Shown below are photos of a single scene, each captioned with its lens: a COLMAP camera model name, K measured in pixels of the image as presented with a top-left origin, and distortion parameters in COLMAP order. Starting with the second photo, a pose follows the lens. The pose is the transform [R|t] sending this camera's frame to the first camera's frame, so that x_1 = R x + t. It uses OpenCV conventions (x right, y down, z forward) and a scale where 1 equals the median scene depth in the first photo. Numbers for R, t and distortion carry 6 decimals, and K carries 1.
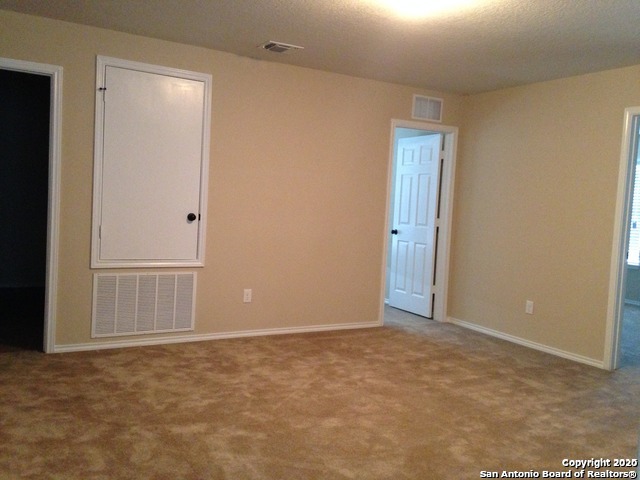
lens RADIAL K [[585.3, 0, 311.6], [0, 585.3, 239.7], [0, 0, 1]] dist [0.158328, -0.240343]
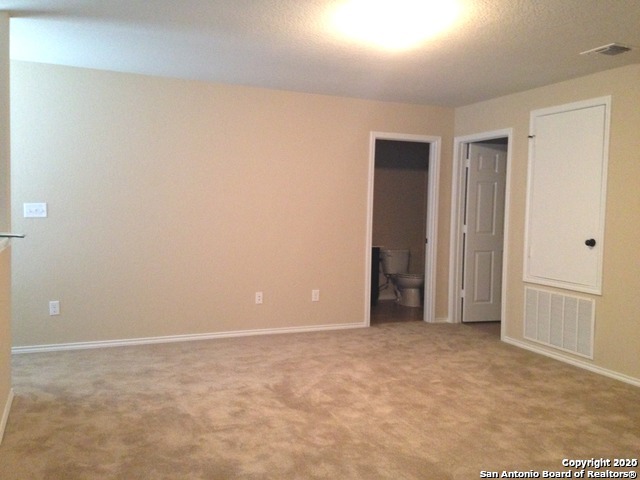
lens RADIAL K [[585.3, 0, 311.6], [0, 585.3, 239.7], [0, 0, 1]] dist [0.158328, -0.240343]
pose [[-0.124030, 0.004728, -0.992267, 0.860244], [-0.097591, 0.995082, 0.016940, -0.015031], [0.987468, 0.098937, -0.122959, 0.669320]]
